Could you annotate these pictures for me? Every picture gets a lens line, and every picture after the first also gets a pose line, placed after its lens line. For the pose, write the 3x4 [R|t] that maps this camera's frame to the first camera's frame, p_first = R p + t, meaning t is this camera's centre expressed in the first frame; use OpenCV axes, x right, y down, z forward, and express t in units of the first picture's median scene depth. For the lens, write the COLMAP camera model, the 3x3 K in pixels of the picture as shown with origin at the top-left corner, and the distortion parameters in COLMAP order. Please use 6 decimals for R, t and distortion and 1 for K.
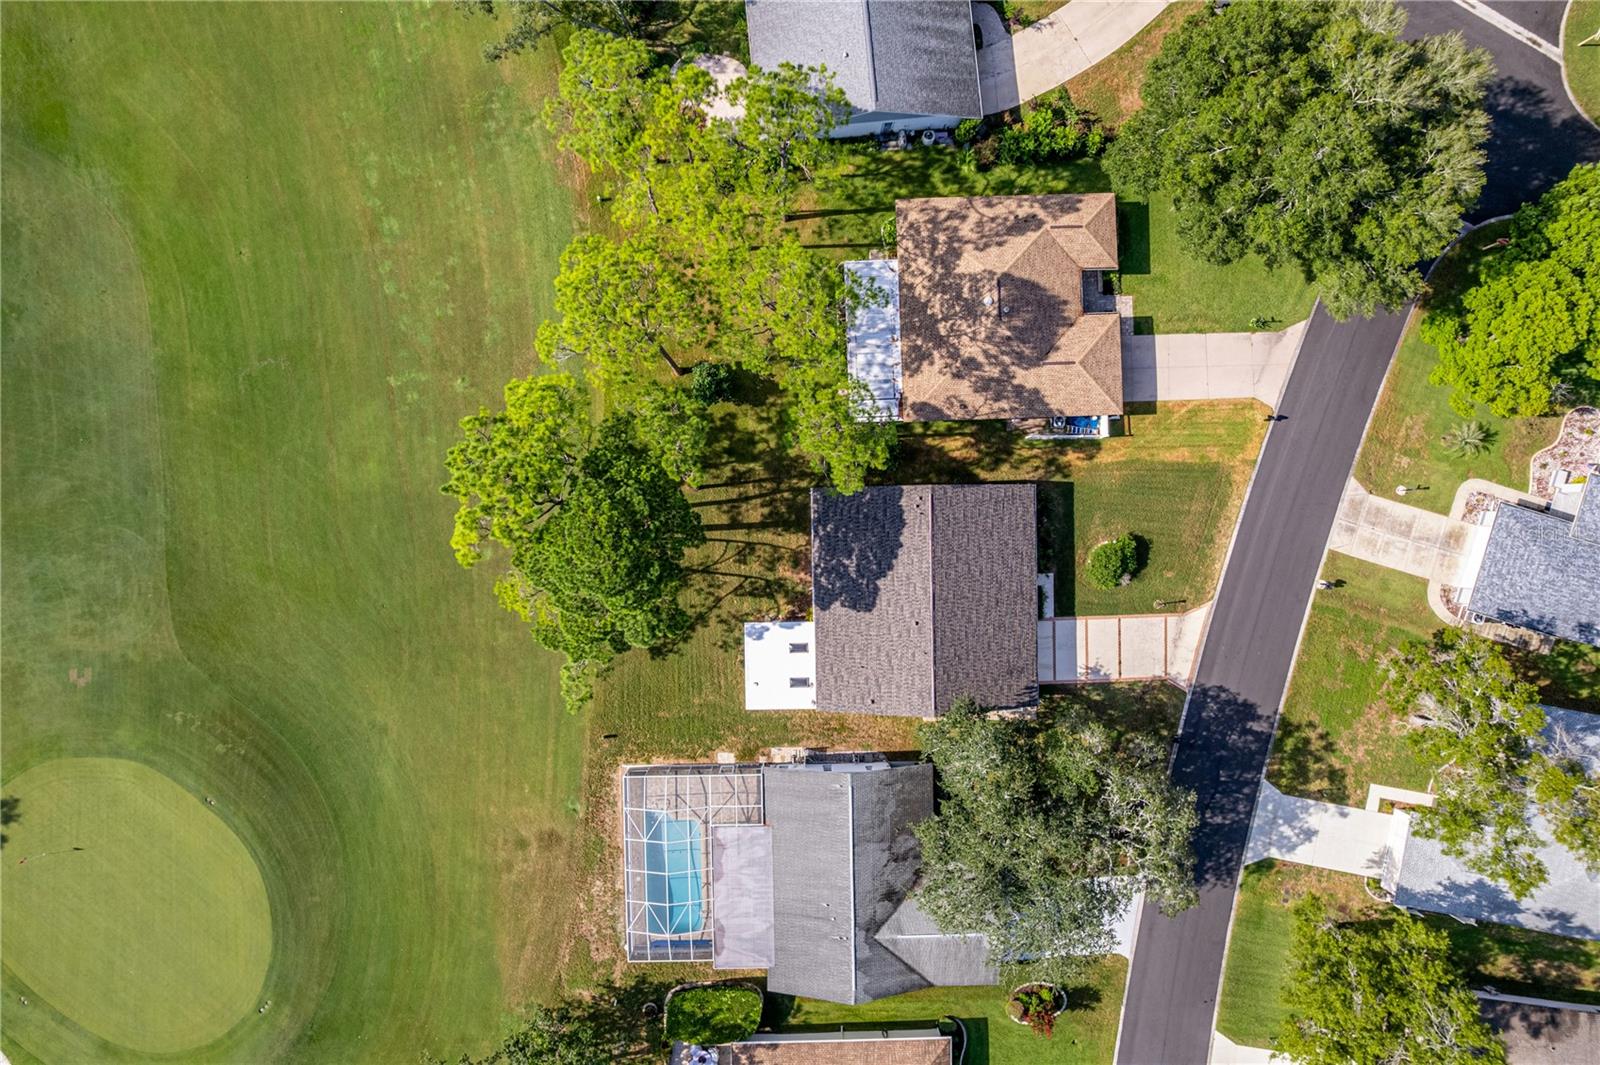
lens RADIAL K [[1023.8, 0, 796.4], [0, 1023.8, 523.0], [0, 0, 1]] dist [-0.040114, 0.000671]
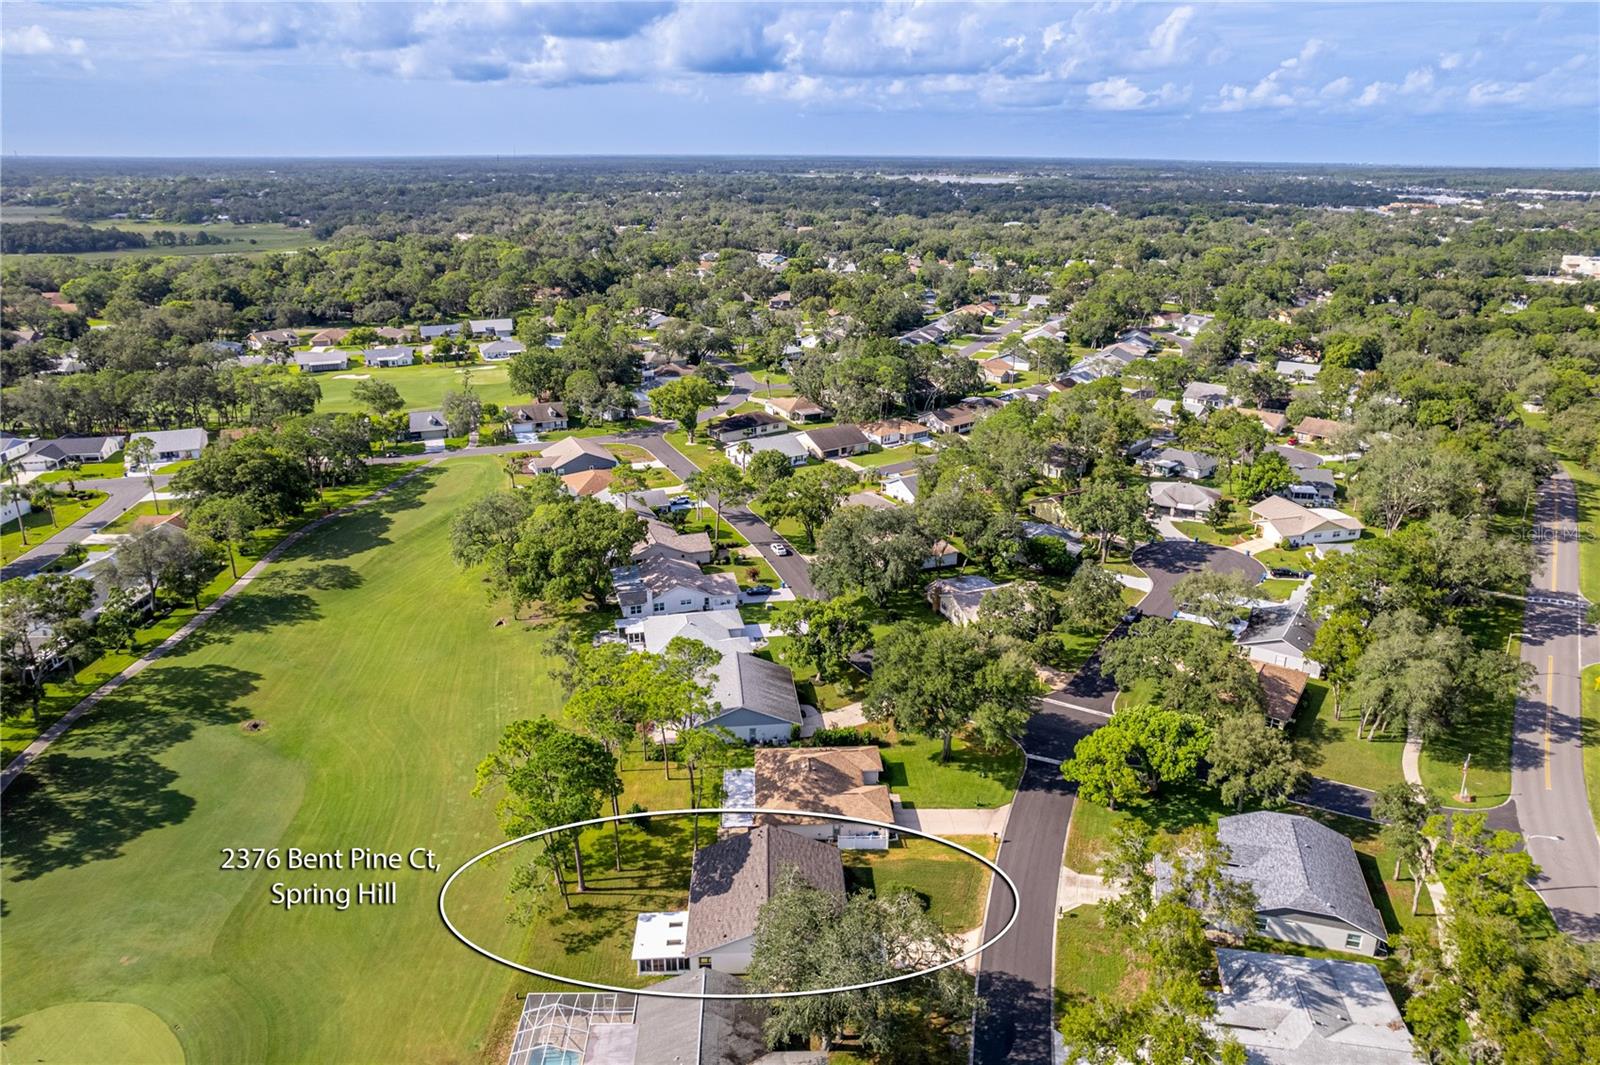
lens RADIAL K [[1025.3, 0, 806.3], [0, 1025.3, 531.6], [0, 0, 1]] dist [-0.069144, 0.054972]
pose [[0.999812, -0.013477, 0.013910, 0.161663], [0.017590, 0.331238, -0.943383, 1.204823], [0.008107, 0.943451, 0.331413, 0.043026]]
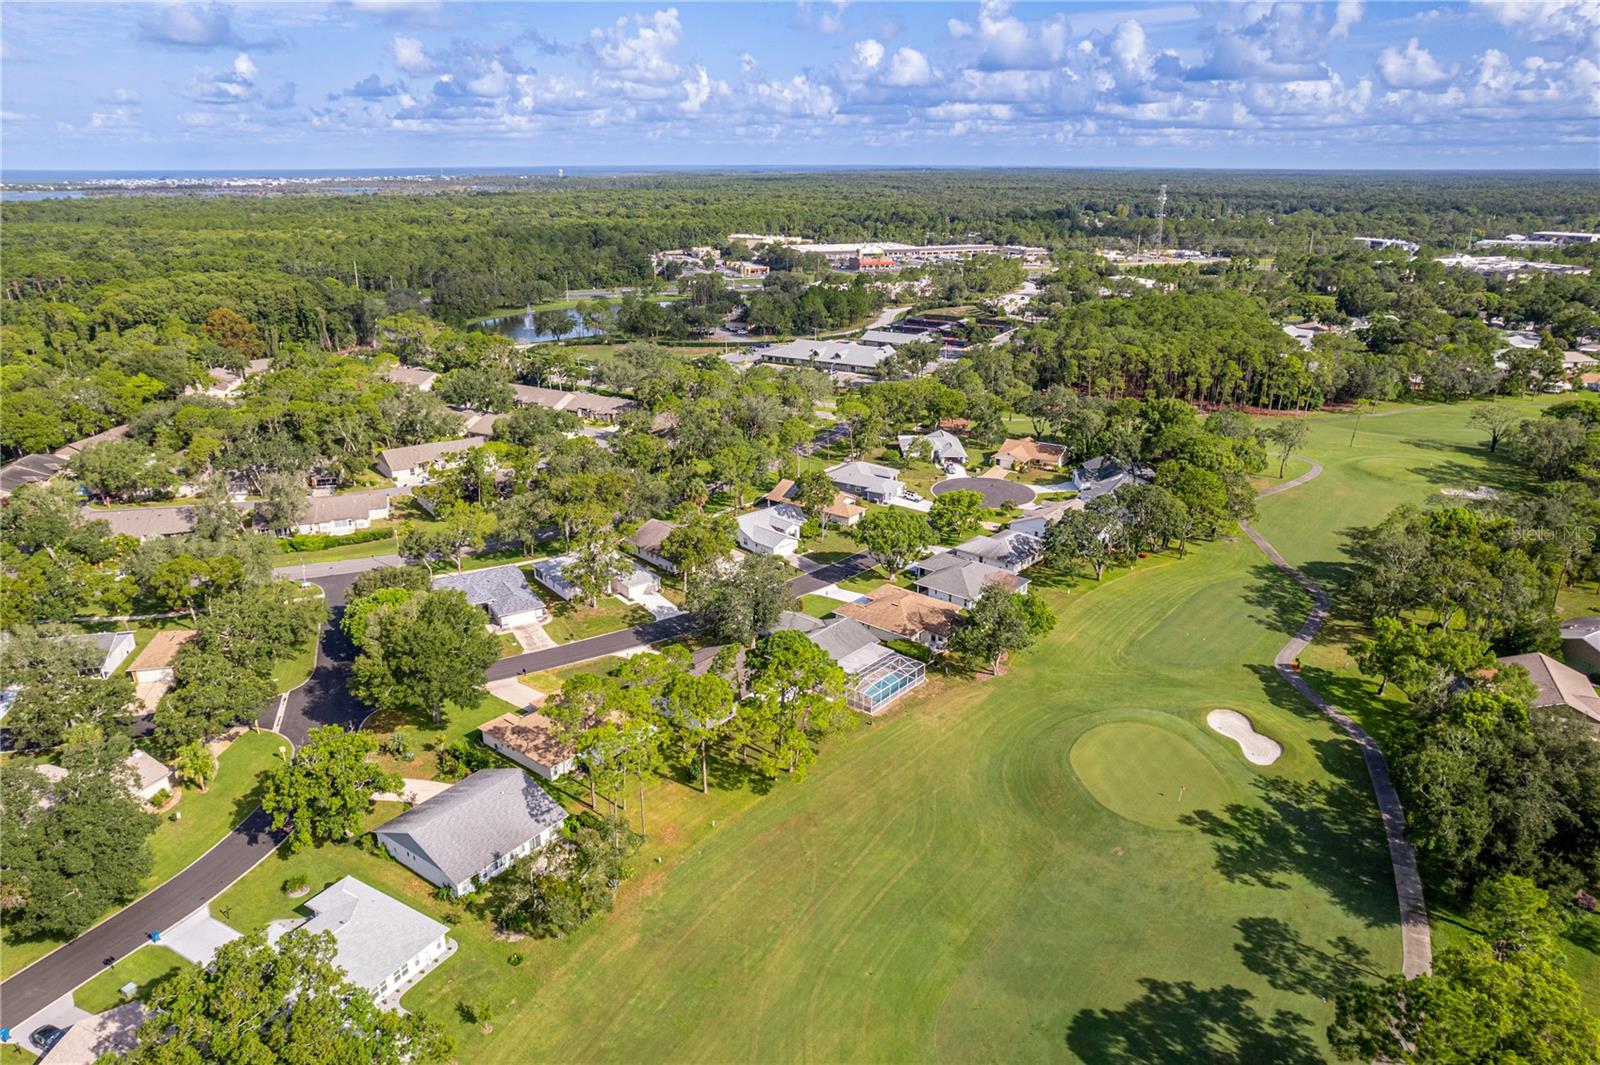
lens RADIAL K [[1025.3, 0, 798.5], [0, 1025.3, 544.8], [0, 0, 1]] dist [-0.069144, 0.054972]
pose [[-0.748281, -0.247231, 0.615591, -1.178757], [0.663382, -0.278173, 0.694654, -1.113058], [-0.000499, 0.928168, 0.372161, -0.020471]]
